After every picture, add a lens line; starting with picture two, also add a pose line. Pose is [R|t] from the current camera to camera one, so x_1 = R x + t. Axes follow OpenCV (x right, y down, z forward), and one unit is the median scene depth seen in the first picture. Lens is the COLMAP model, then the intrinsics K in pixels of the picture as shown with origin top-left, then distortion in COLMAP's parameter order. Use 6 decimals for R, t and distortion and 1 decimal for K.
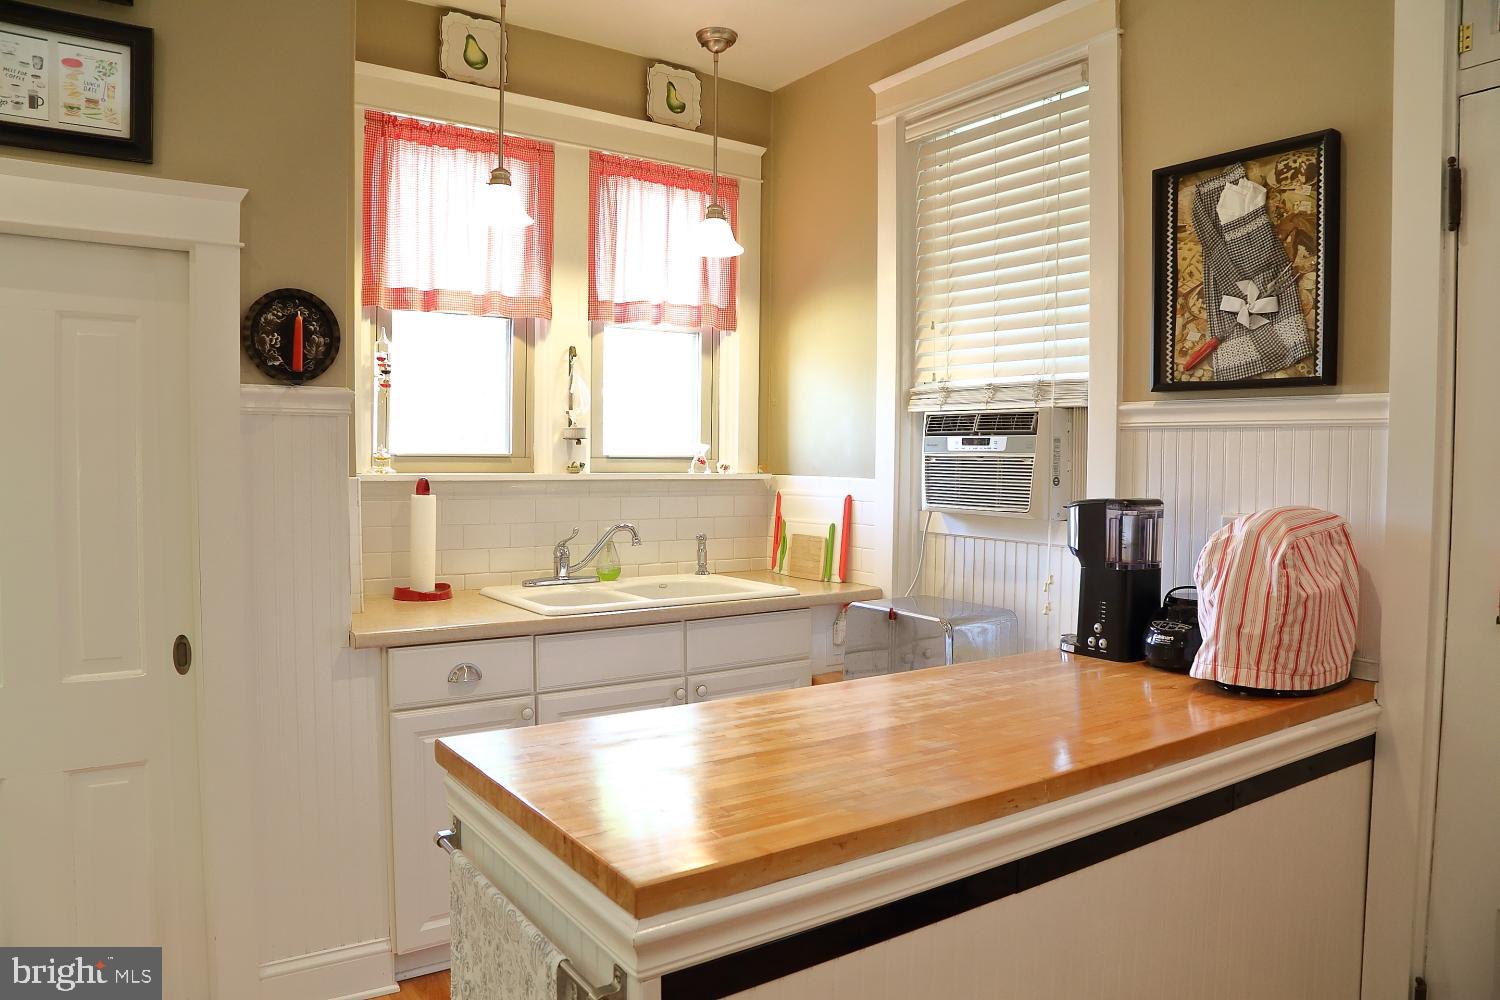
lens RADIAL K [[1015.0, 0, 747.7], [0, 1015.0, 504.8], [0, 0, 1]] dist [-0.129027, 0.069794]
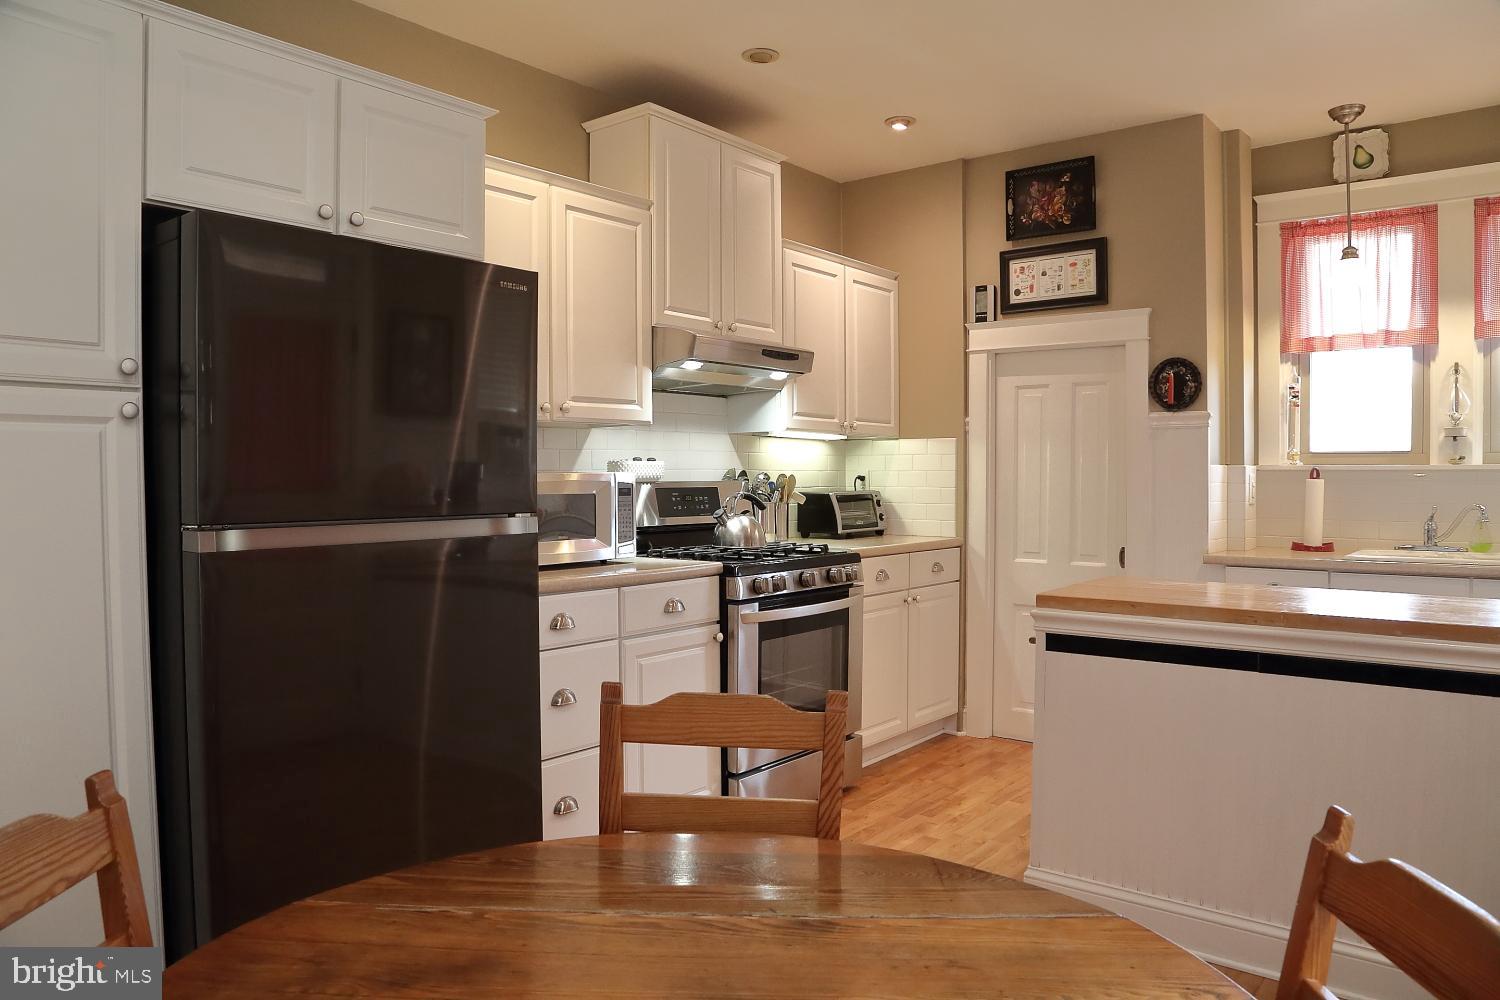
lens RADIAL K [[1015.0, 0, 747.7], [0, 1015.0, 504.8], [0, 0, 1]] dist [-0.129027, 0.069794]
pose [[0.290688, 0.016070, -0.956683, 0.790058], [-0.042367, 0.999094, 0.003909, 0.055997], [0.955879, 0.039395, 0.291106, -0.194317]]
